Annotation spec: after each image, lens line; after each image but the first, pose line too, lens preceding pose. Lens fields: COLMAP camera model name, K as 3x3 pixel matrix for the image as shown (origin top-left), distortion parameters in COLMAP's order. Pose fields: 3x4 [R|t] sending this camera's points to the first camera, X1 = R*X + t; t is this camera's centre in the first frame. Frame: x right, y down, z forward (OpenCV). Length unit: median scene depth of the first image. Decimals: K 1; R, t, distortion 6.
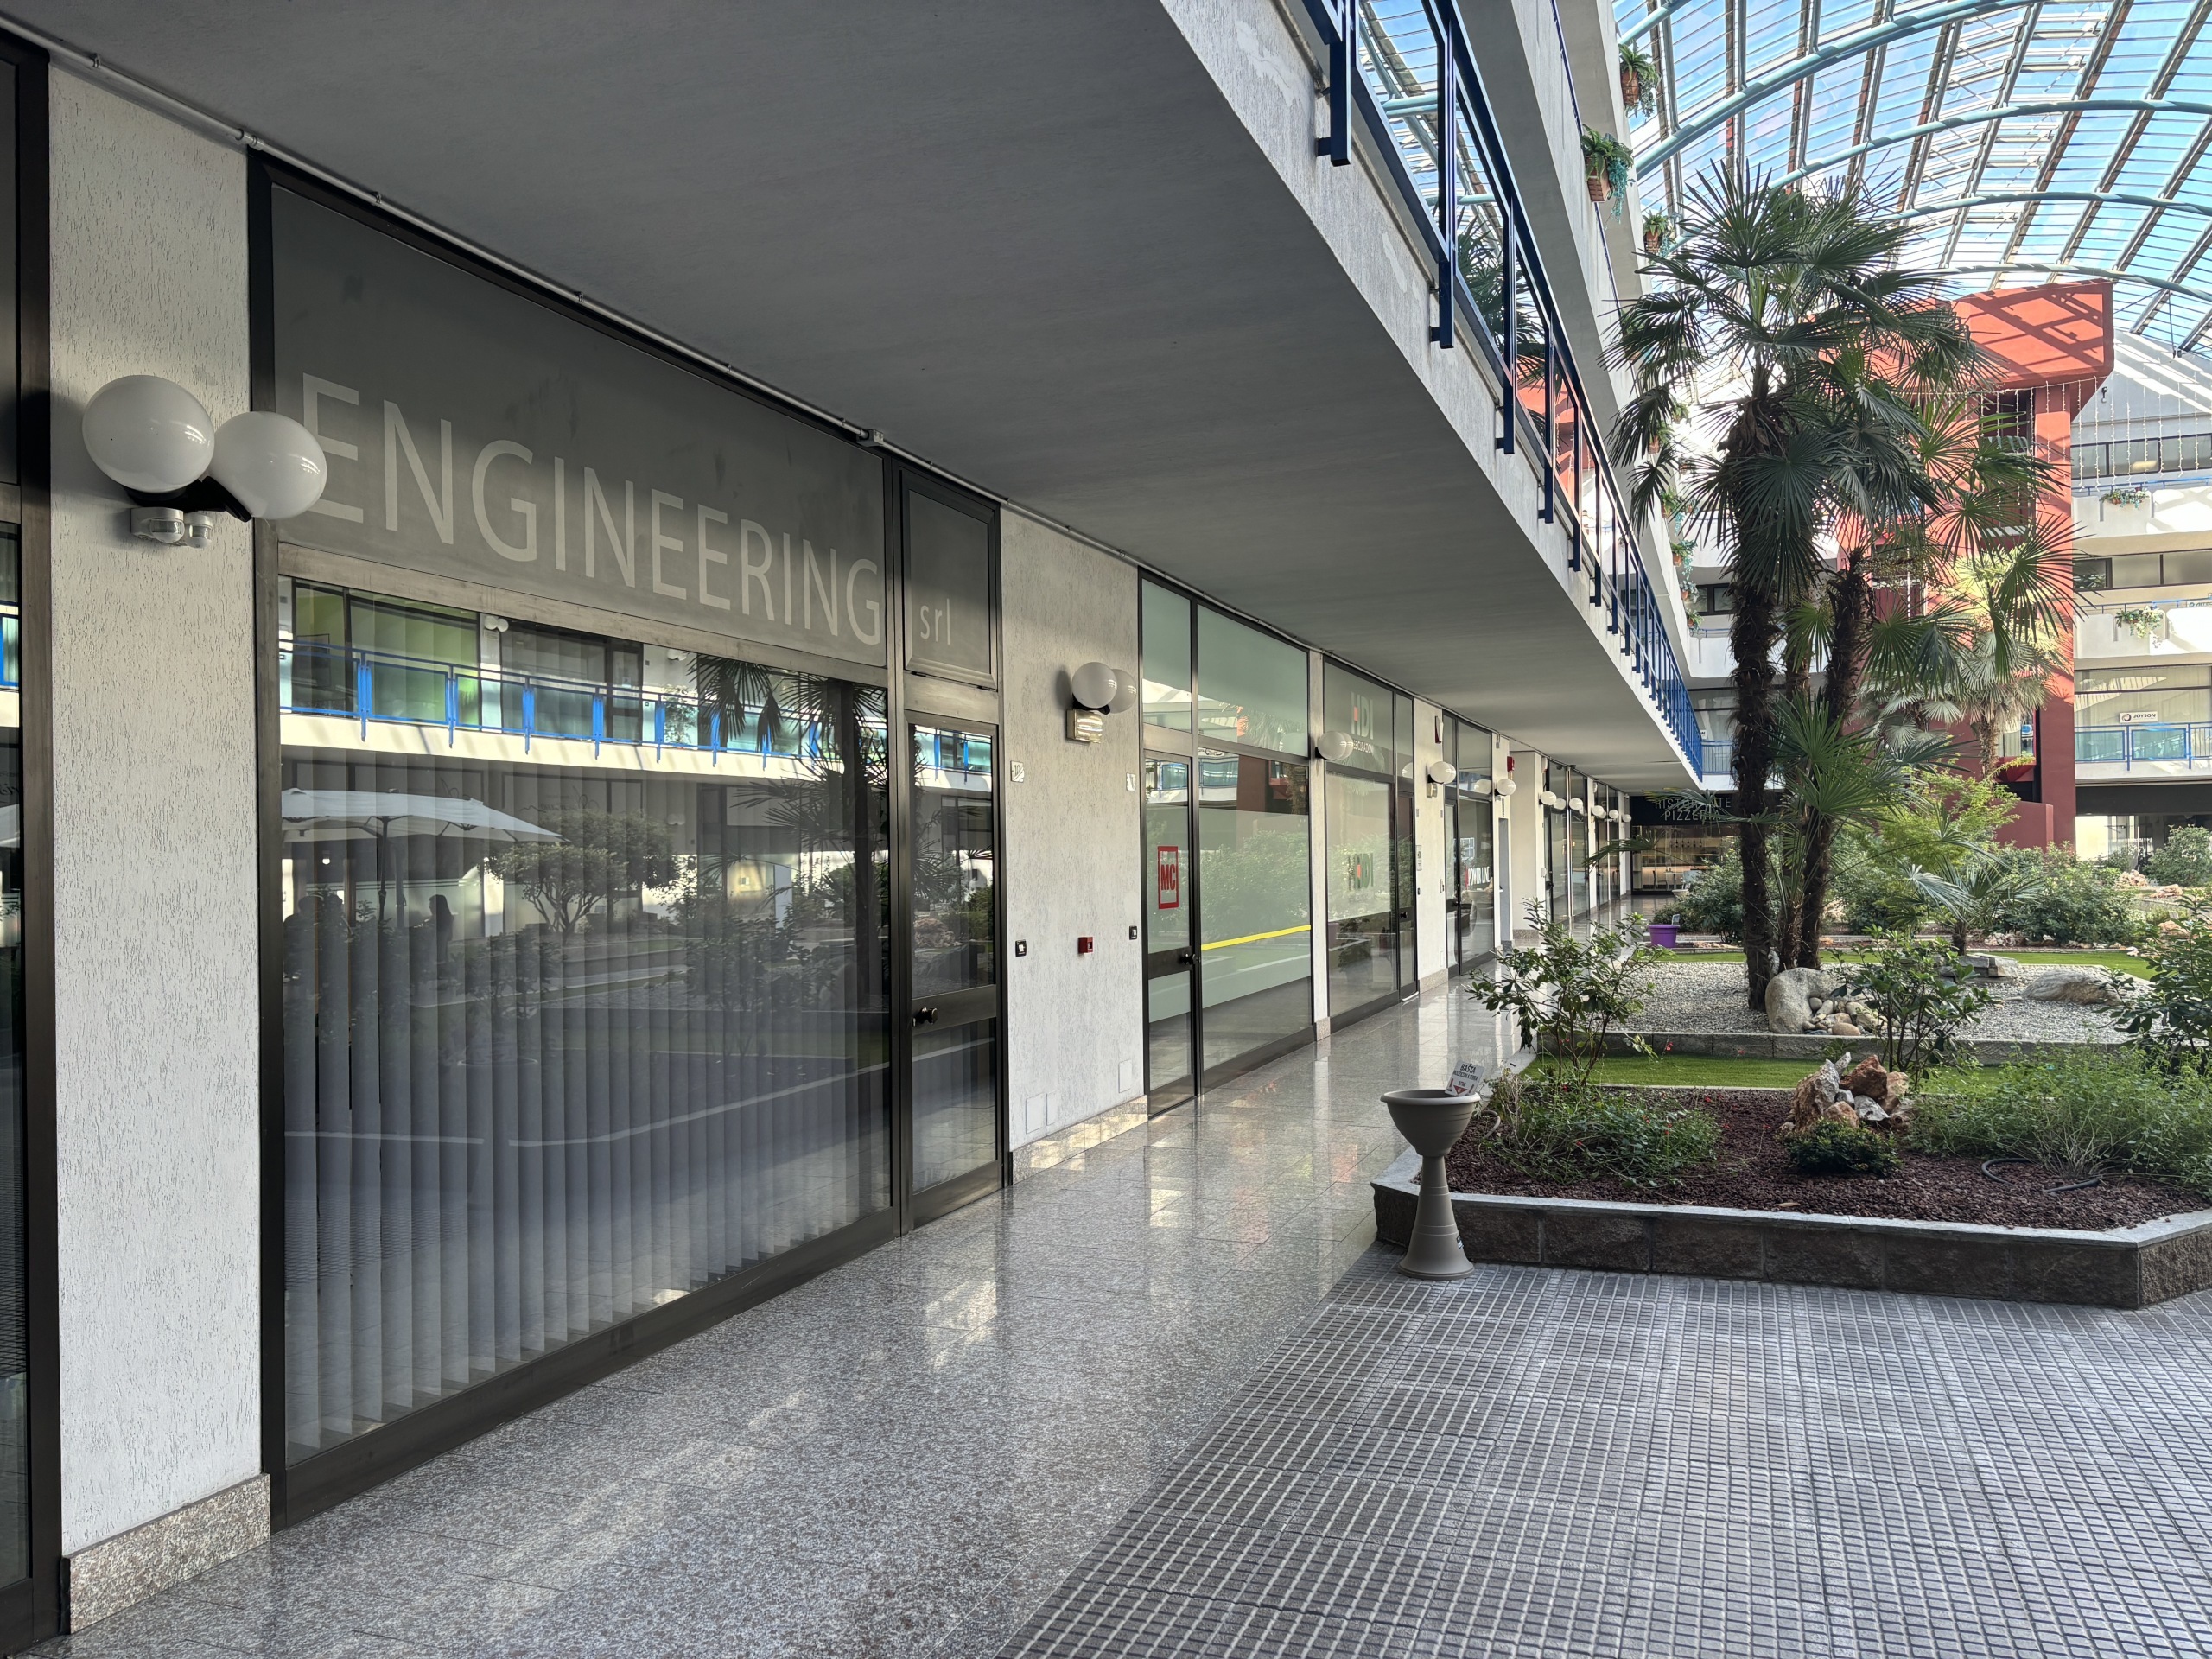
lens RADIAL K [[1667.8, 0, 1104.1], [0, 1667.8, 839.3], [0, 0, 1]] dist [0.023056, -0.025284]
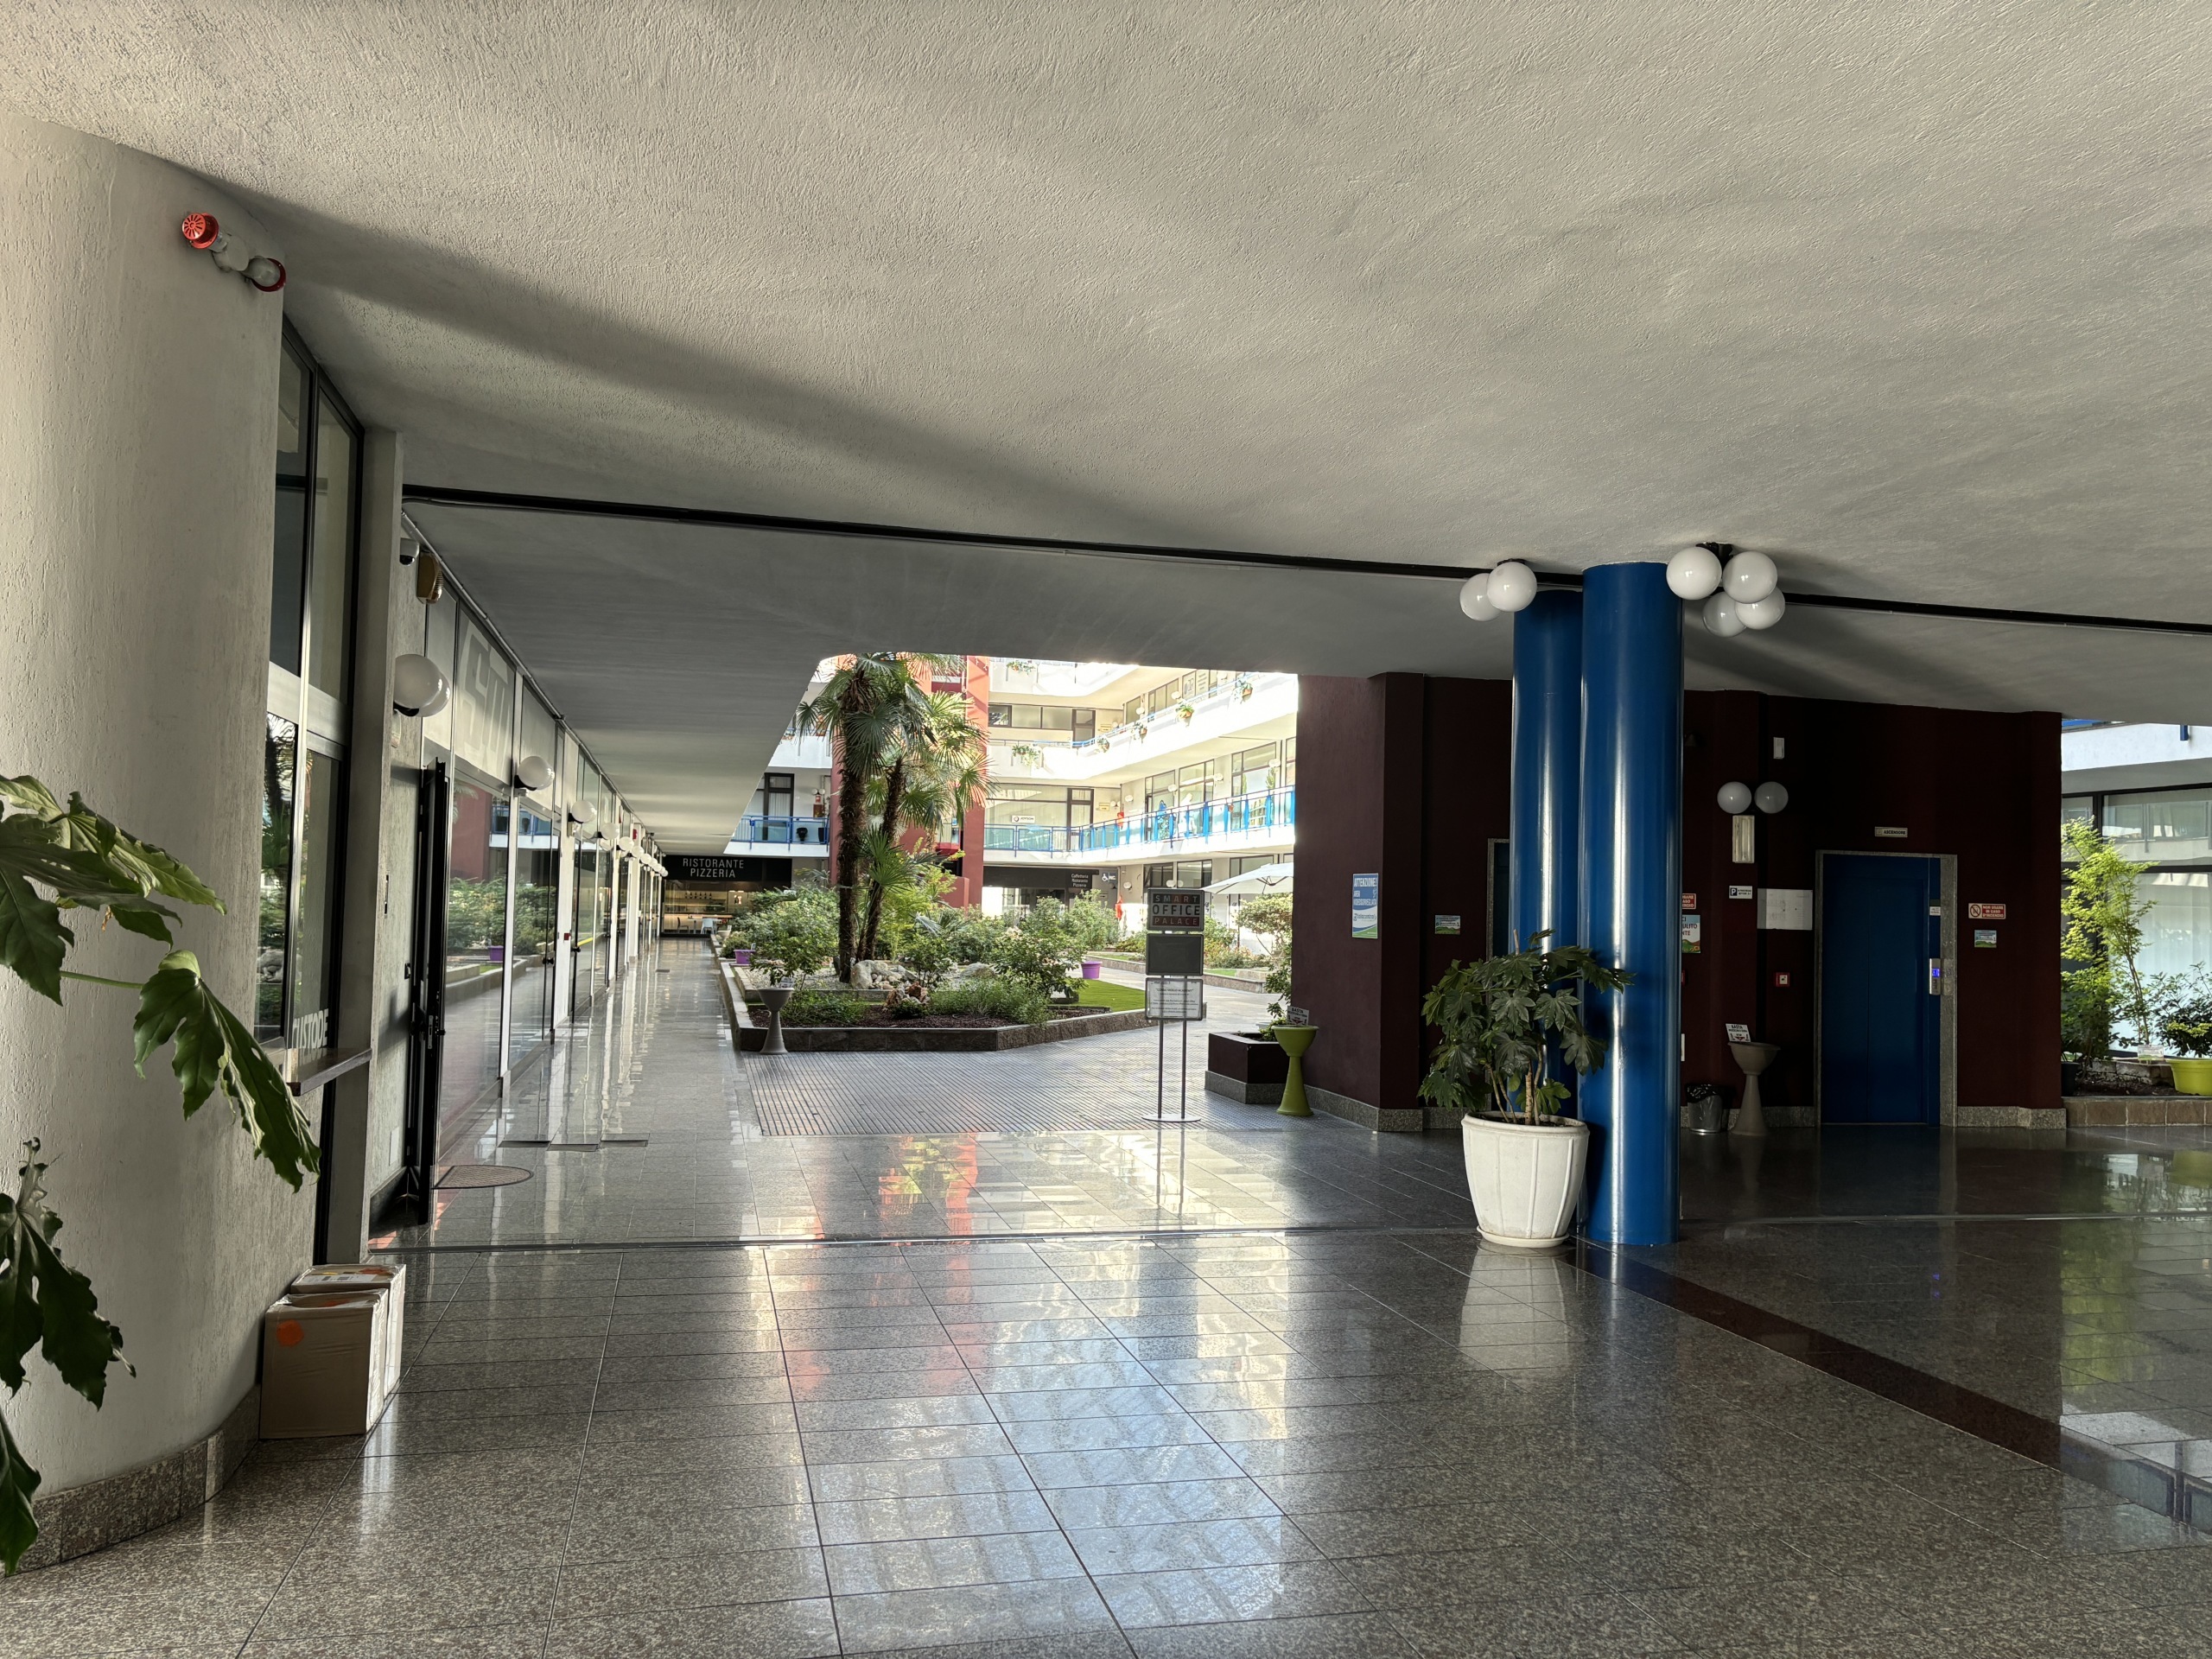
lens RADIAL K [[1667.8, 0, 1112.2], [0, 1667.8, 822.7], [0, 0, 1]] dist [0.023056, -0.025284]
pose [[0.822180, 0.061661, 0.565879, -0.137636], [-0.039335, 0.997894, -0.051586, 0.000603], [-0.567868, 0.020154, 0.822873, -0.233921]]
